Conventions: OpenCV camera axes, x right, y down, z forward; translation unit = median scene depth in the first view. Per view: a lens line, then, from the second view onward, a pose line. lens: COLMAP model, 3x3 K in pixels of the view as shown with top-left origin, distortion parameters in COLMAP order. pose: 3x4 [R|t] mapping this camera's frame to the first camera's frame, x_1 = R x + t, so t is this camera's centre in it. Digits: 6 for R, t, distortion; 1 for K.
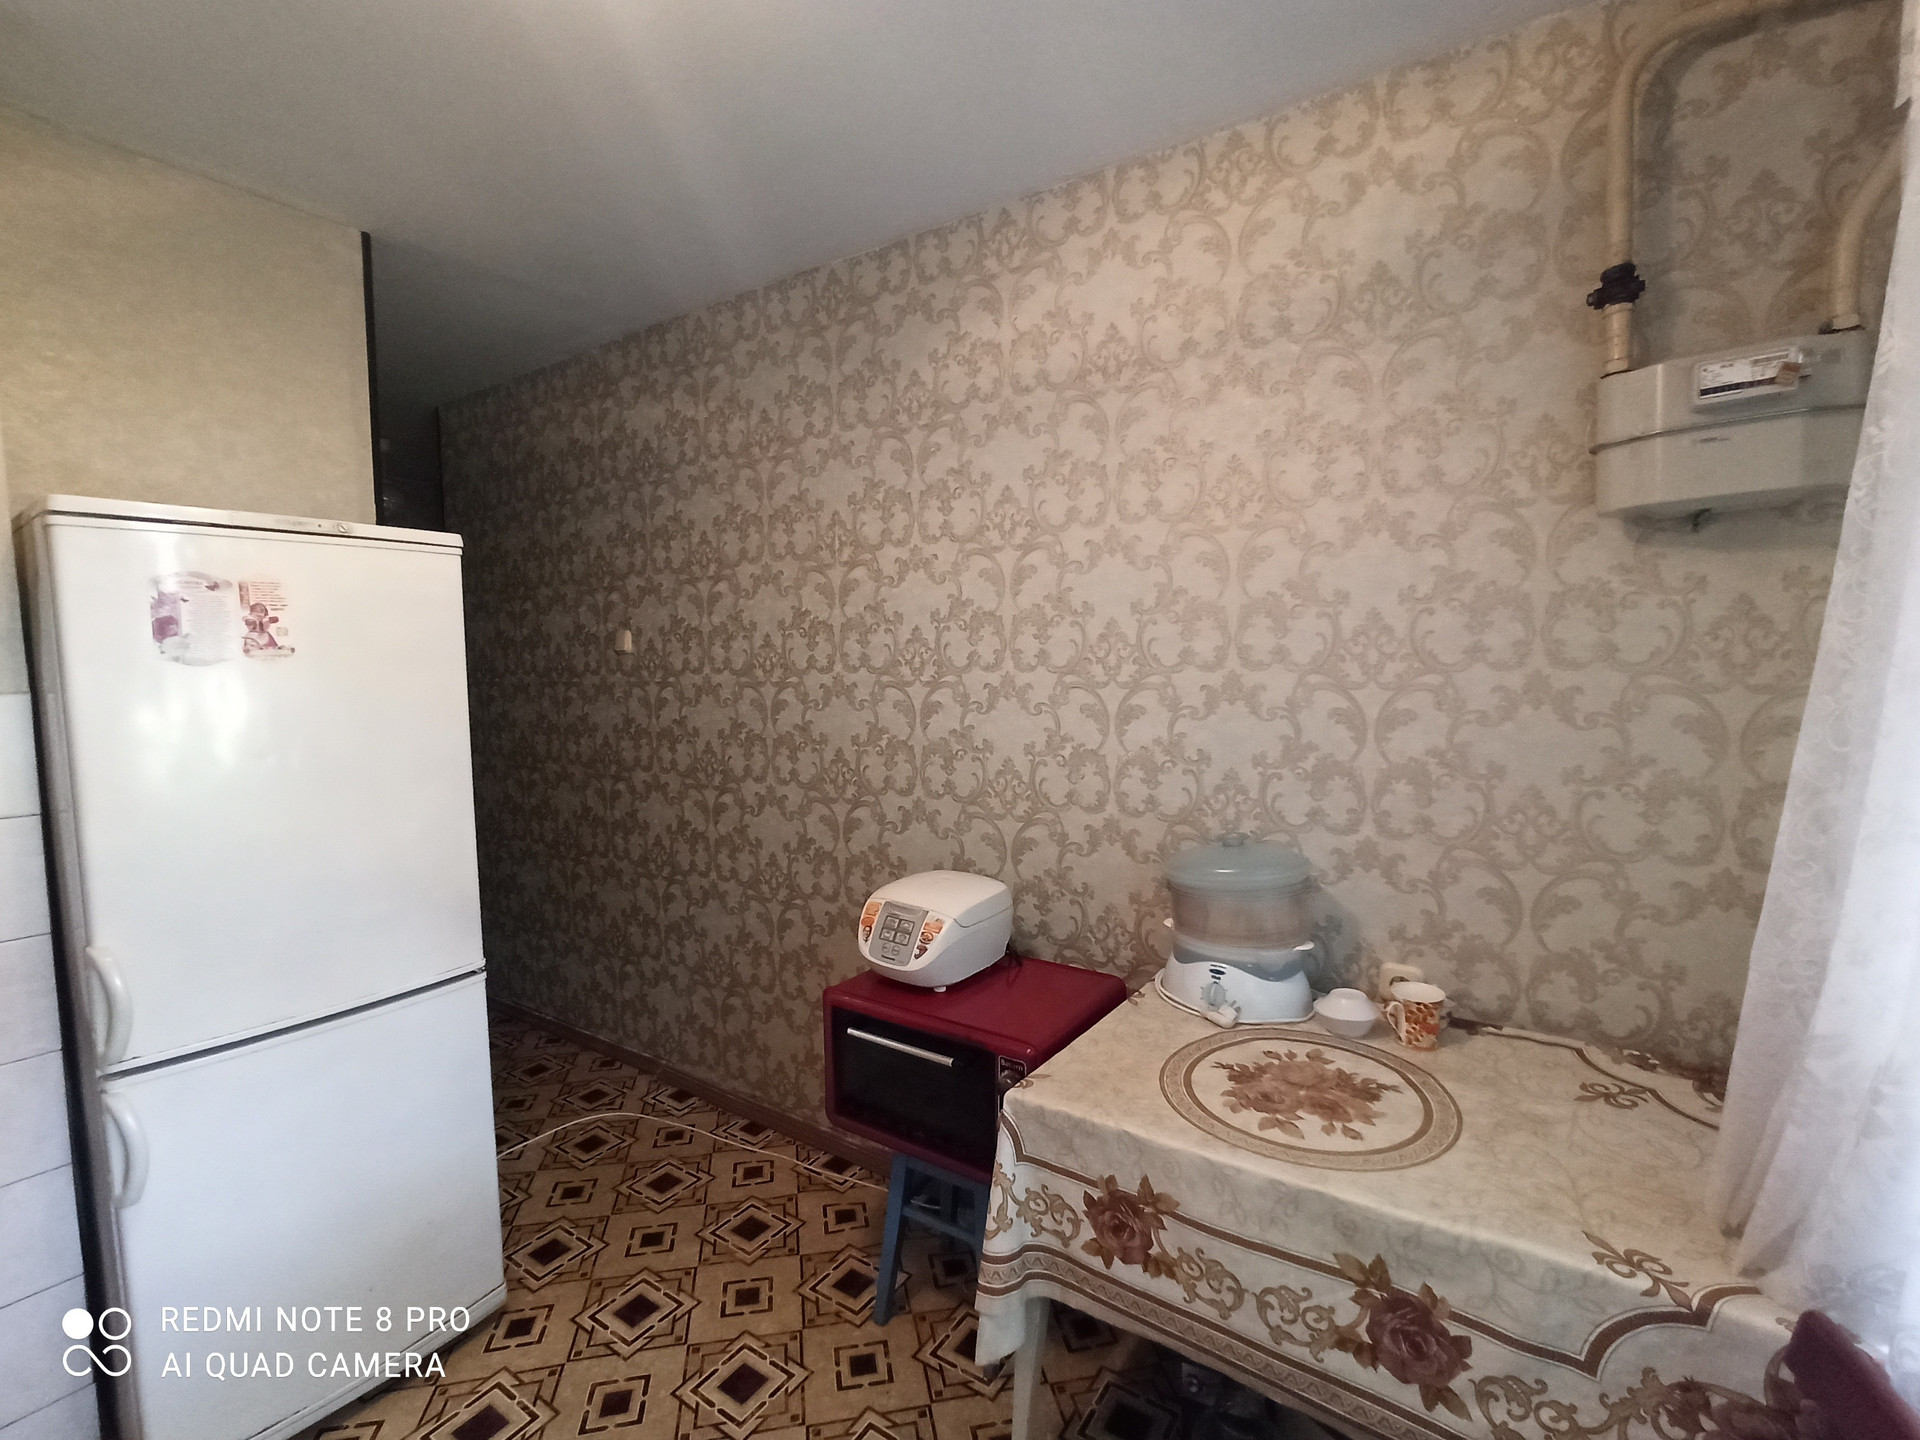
lens RADIAL K [[861.9, 0, 954.9], [0, 861.9, 724.9], [0, 0, 1]] dist [-0.077858, 0.049267]
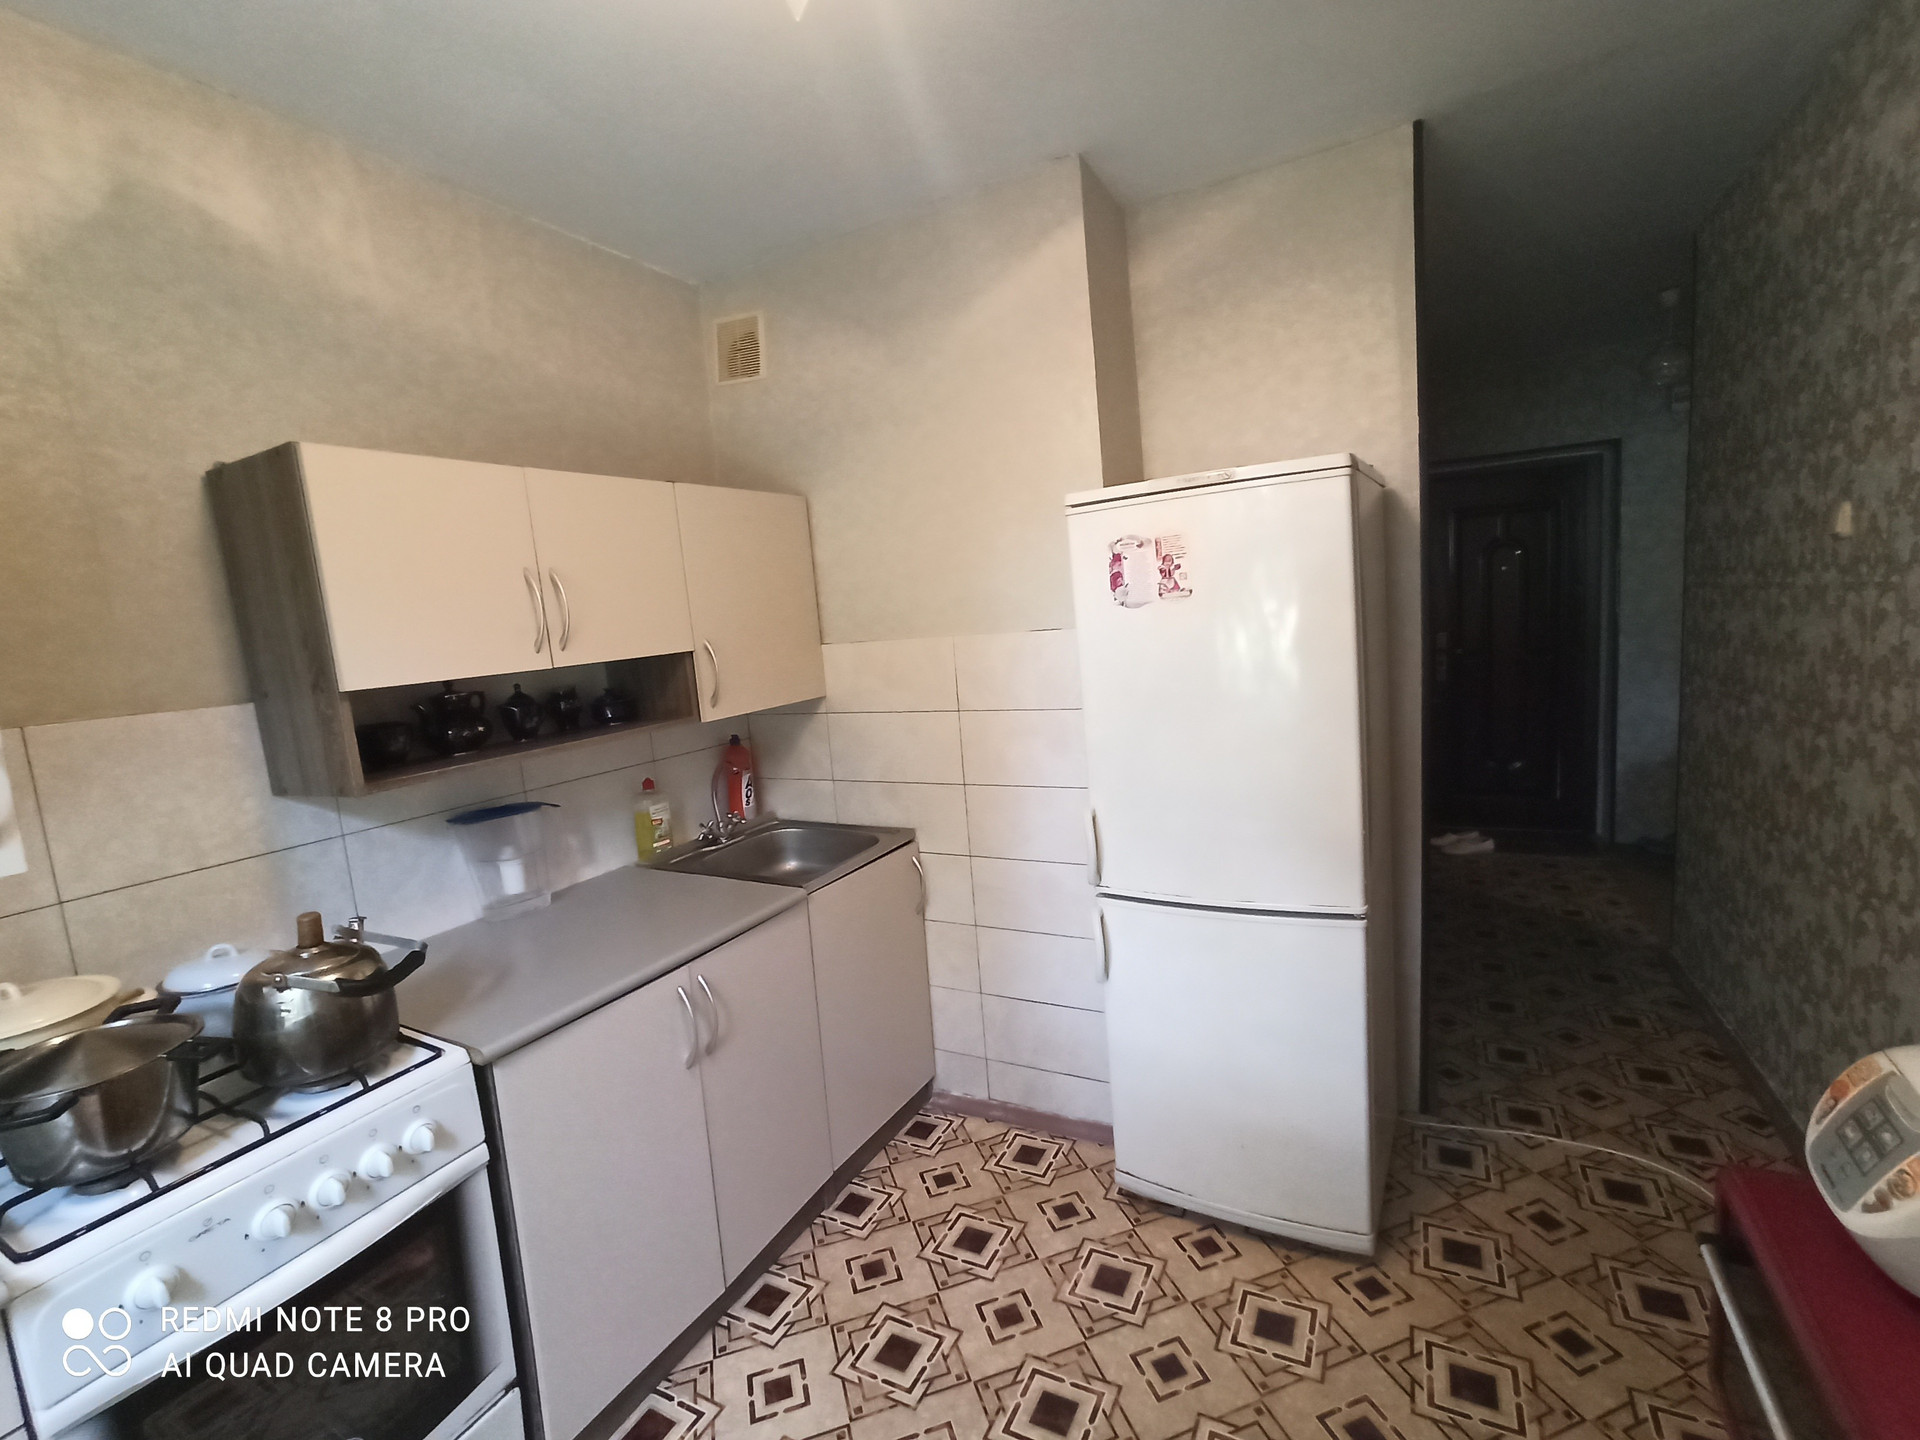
lens RADIAL K [[854.2, 0, 960.0], [0, 854.2, 720.0], [0, 0, 1]] dist [-0.017531, 0.012518]
pose [[0.114369, 0.126268, -0.985381, 0.291666], [0.002127, 0.991856, 0.127345, -0.048396], [0.993436, -0.016660, 0.113169, 0.414927]]
